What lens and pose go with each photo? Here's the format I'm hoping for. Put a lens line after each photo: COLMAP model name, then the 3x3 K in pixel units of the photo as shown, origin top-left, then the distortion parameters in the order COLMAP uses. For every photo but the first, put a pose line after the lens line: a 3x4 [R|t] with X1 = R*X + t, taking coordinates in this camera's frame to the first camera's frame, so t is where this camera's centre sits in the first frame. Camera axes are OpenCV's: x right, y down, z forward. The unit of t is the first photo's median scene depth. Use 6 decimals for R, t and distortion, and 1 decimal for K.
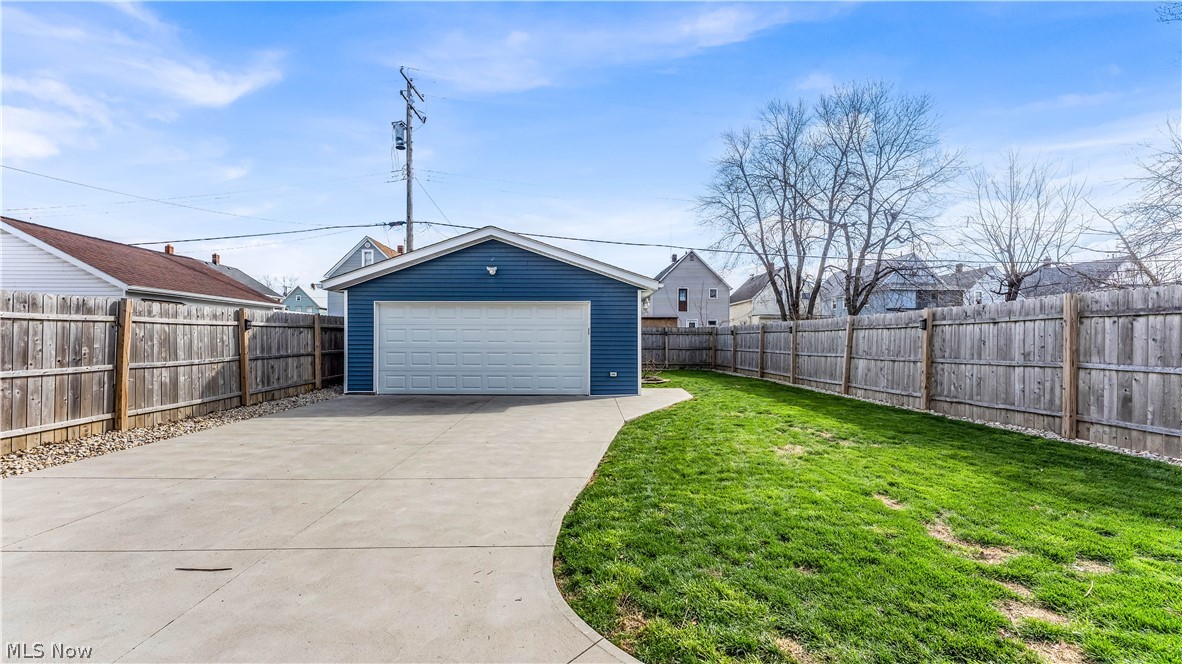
lens RADIAL K [[477.1, 0, 590.0], [0, 477.1, 337.1], [0, 0, 1]] dist [-0.000719, -0.000257]
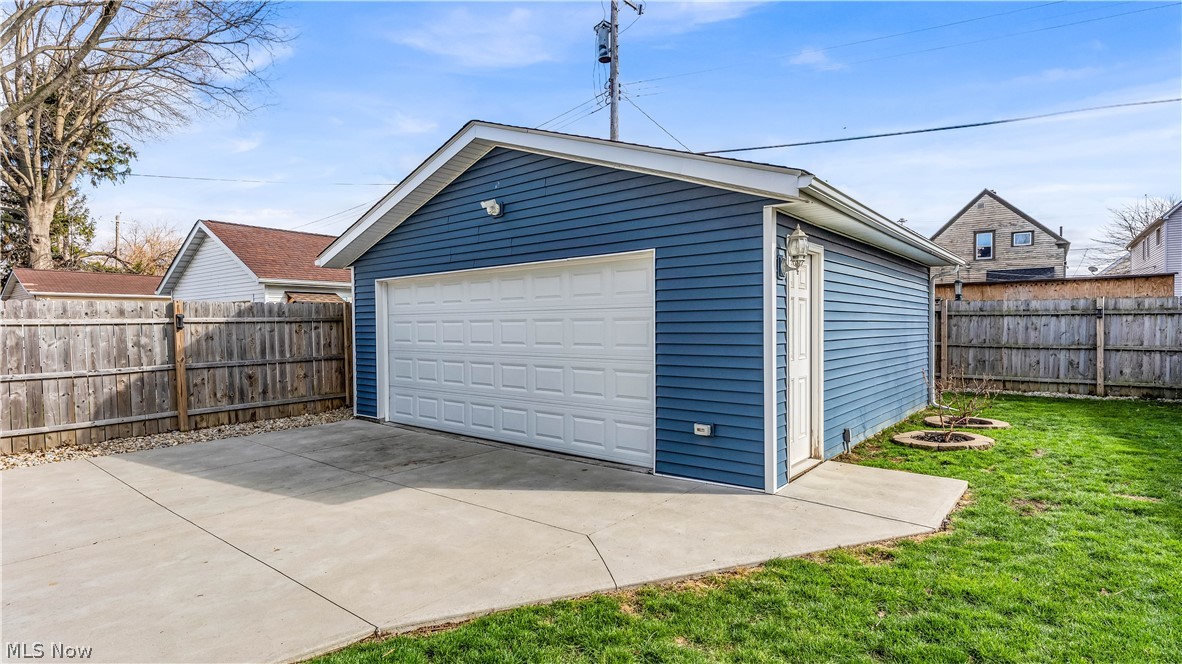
lens RADIAL K [[589.0, 0, 591.3], [0, 589.0, 338.8], [0, 0, 1]] dist [-0.000362, 0.000073]
pose [[0.759300, 0.005532, -0.650718, 0.297461], [0.015751, 0.999515, 0.026876, -0.011632], [0.650550, -0.030656, 0.758844, 0.578883]]
